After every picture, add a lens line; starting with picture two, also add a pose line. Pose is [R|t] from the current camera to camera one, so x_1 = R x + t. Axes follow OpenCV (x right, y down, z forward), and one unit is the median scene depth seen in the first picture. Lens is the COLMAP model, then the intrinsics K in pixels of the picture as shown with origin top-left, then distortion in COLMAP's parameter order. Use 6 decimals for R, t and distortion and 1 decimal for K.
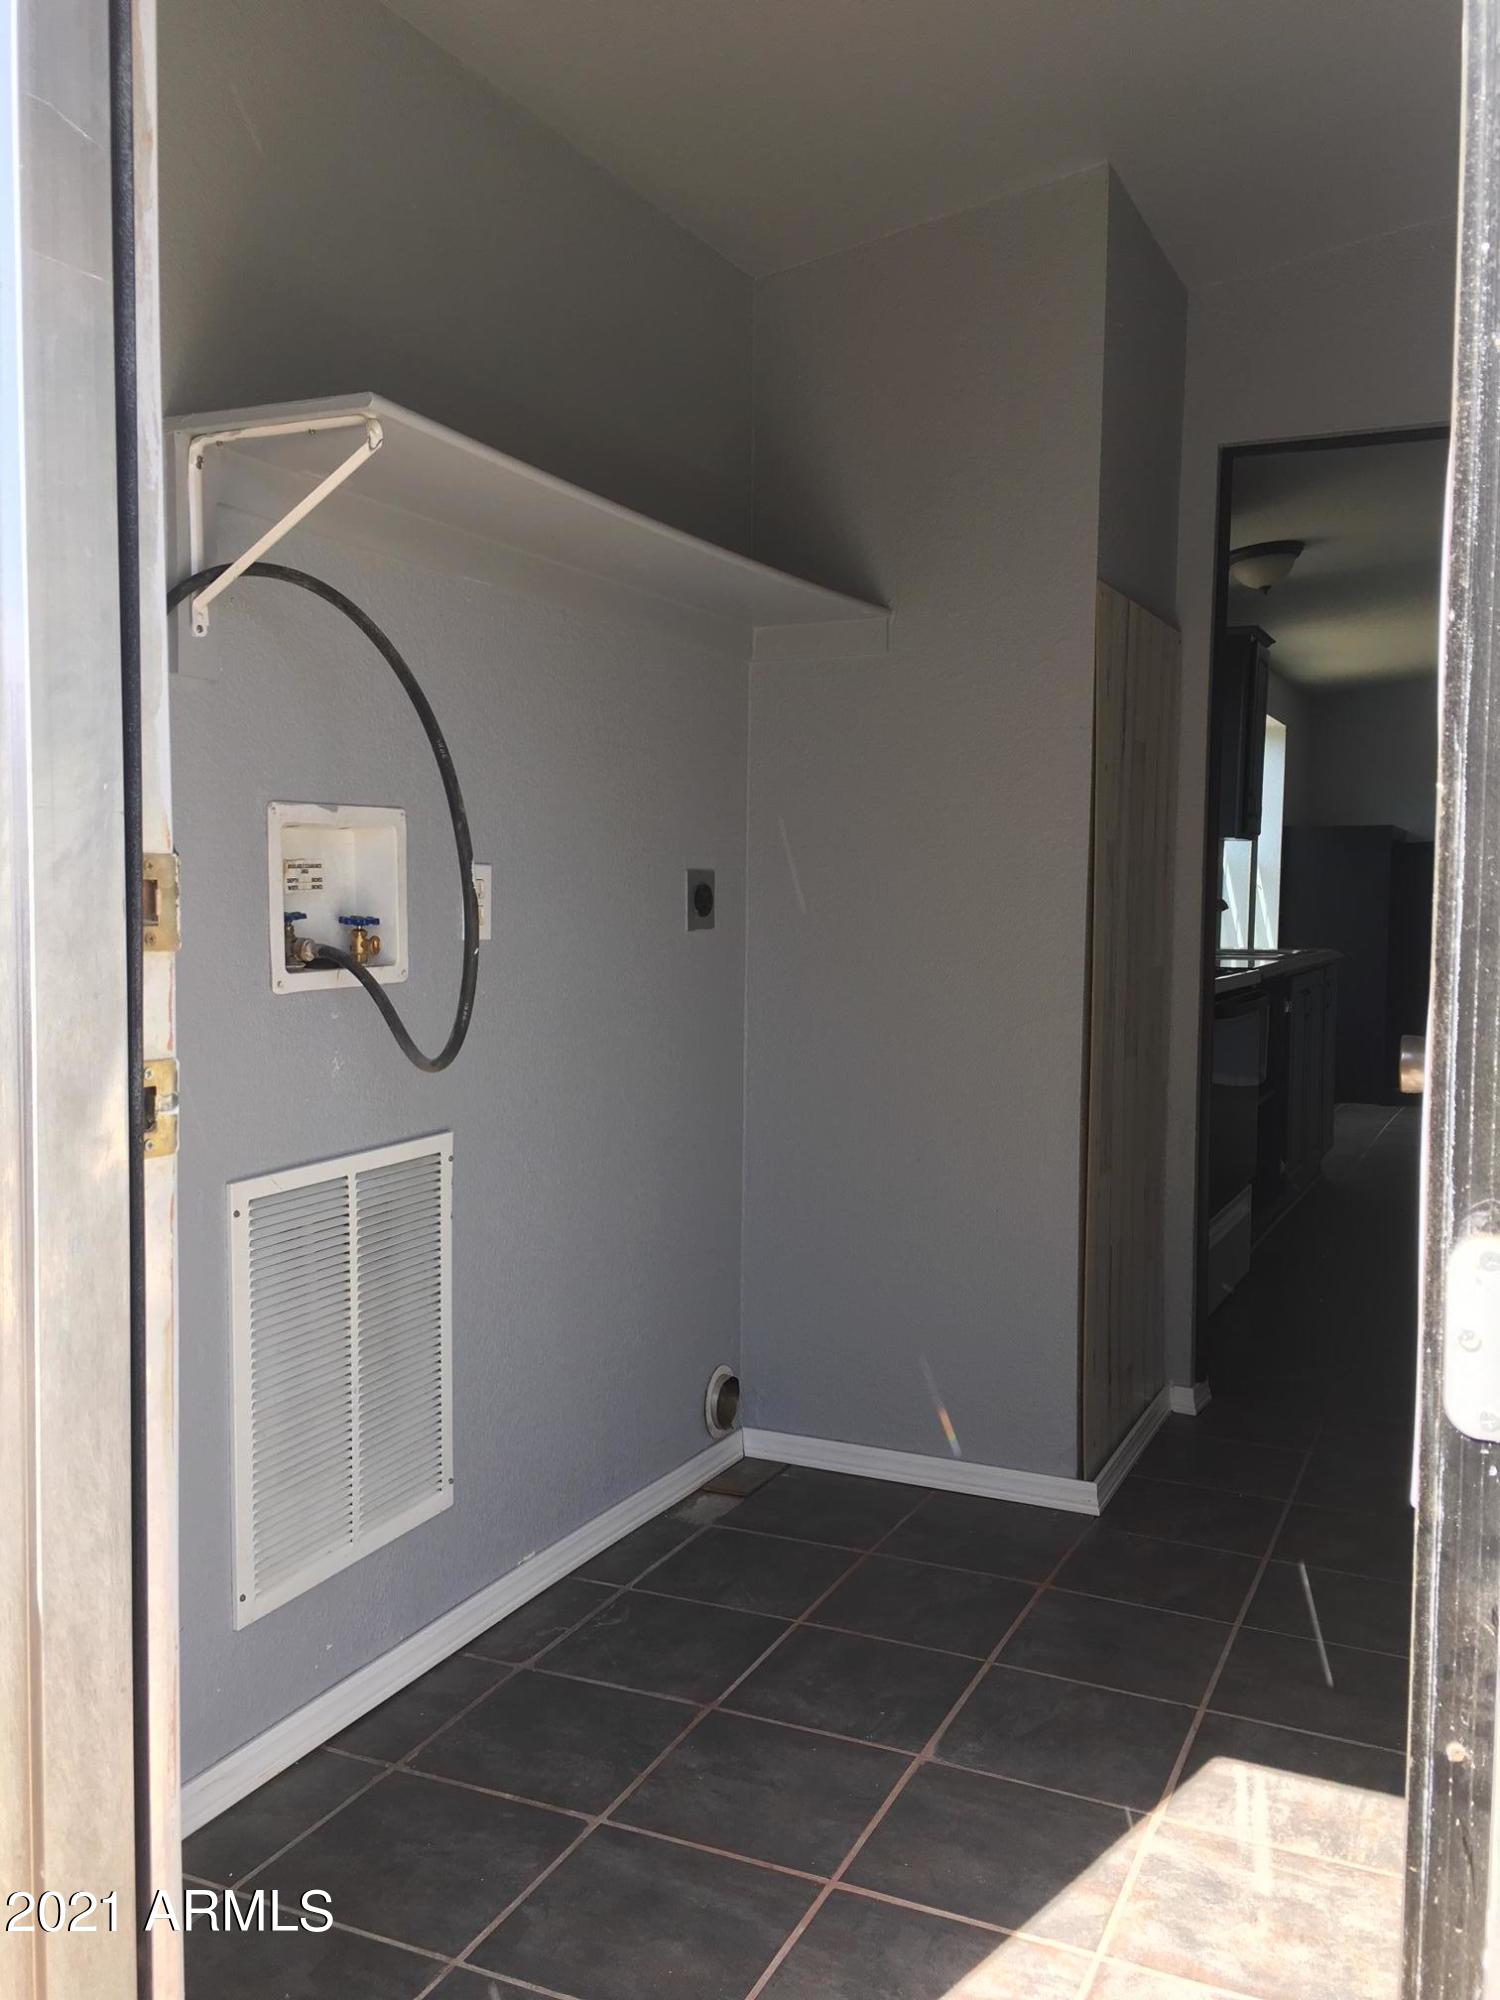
lens RADIAL K [[1708.0, 0, 757.2], [0, 1708.0, 1005.5], [0, 0, 1]] dist [0.010776, -0.003587]
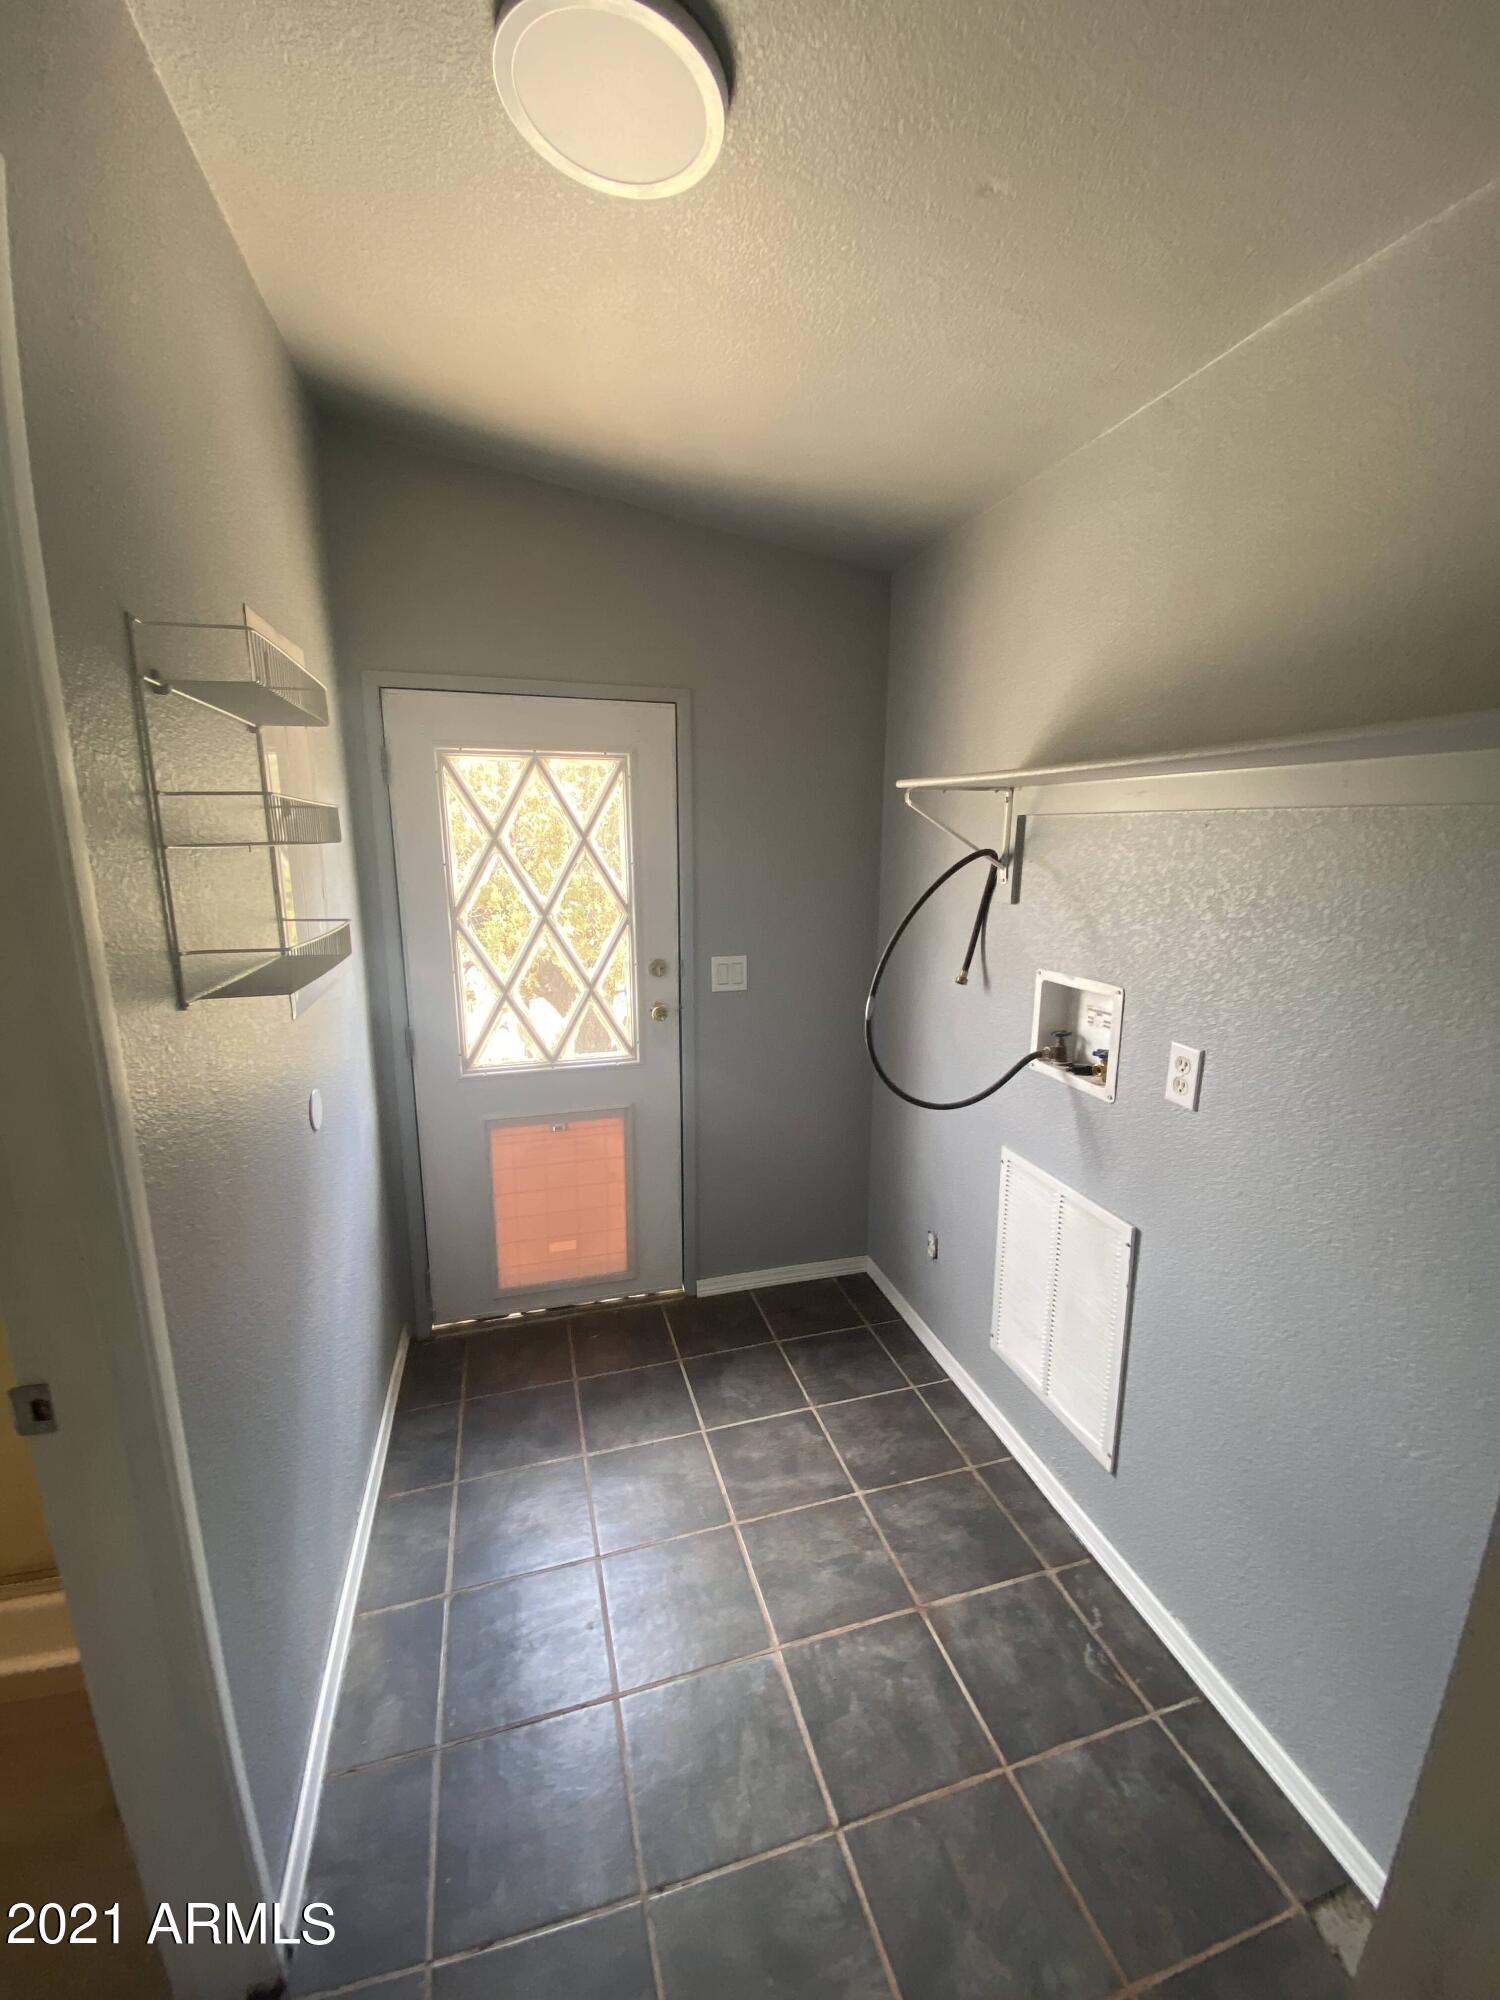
lens RADIAL K [[808.0, 0, 747.6], [0, 808.0, 1002.1], [0, 0, 1]] dist [0.009127, -0.014872]
pose [[-0.752903, 0.127524, -0.645659, 0.348527], [-0.058684, 0.964131, 0.258856, -0.194529], [0.655510, 0.232784, -0.718414, 0.960027]]
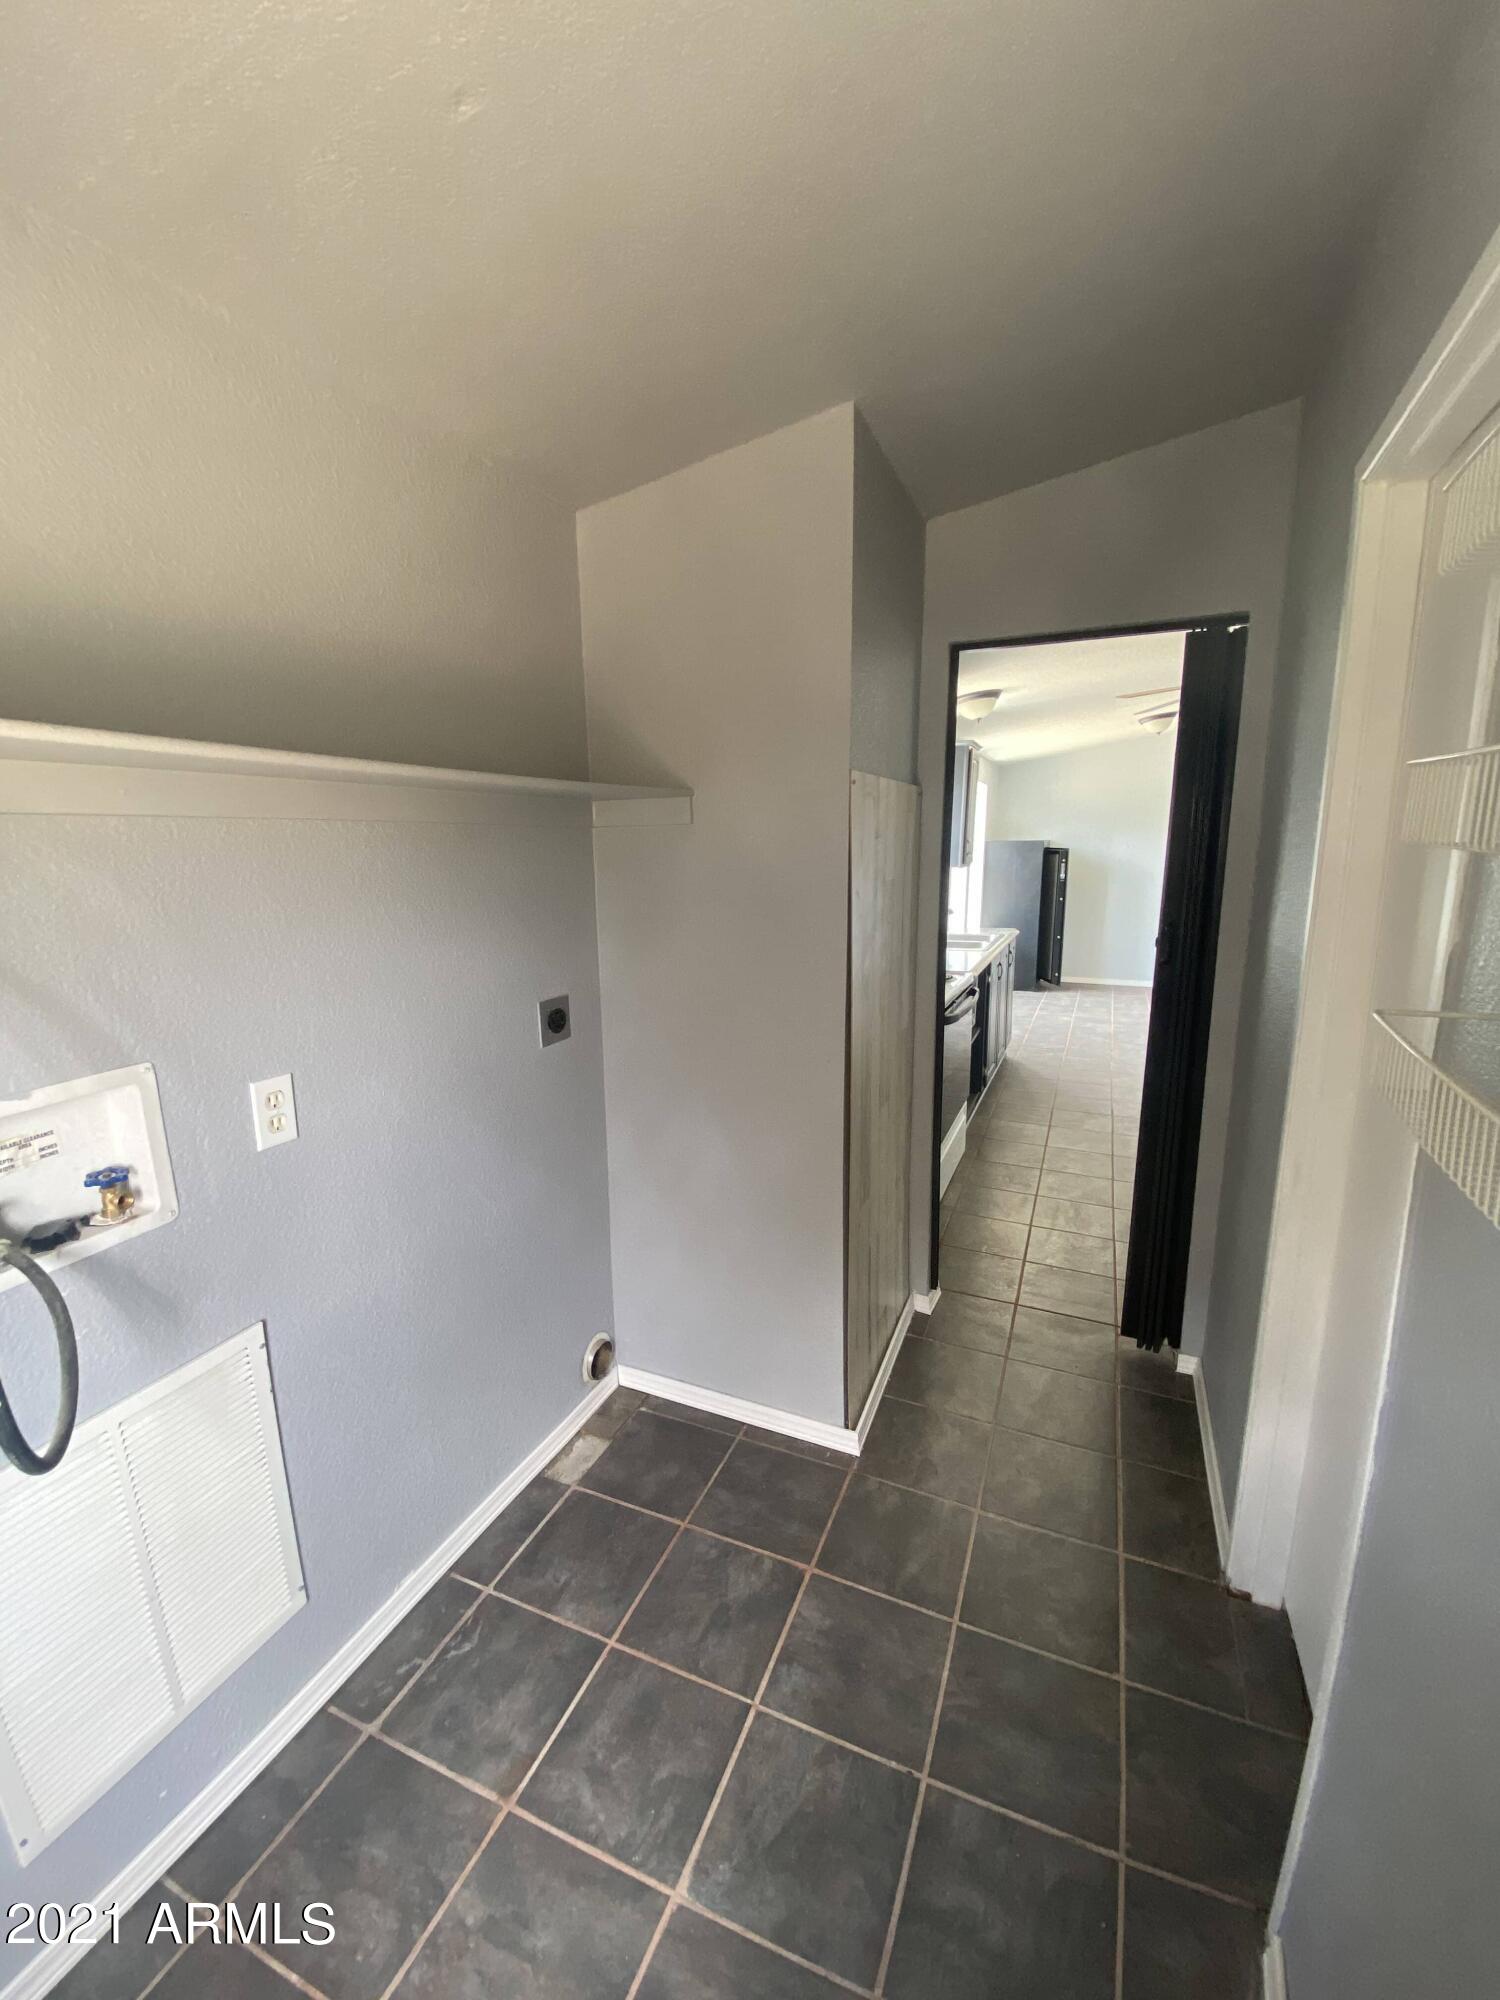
lens RADIAL K [[808.0, 0, 753.9], [0, 808.0, 1004.0], [0, 0, 1]] dist [0.009127, -0.014872]
pose [[0.999365, -0.025831, 0.024554, 0.106424], [0.022650, 0.992270, 0.122010, -0.149744], [-0.027516, -0.121376, 0.992225, 0.387216]]
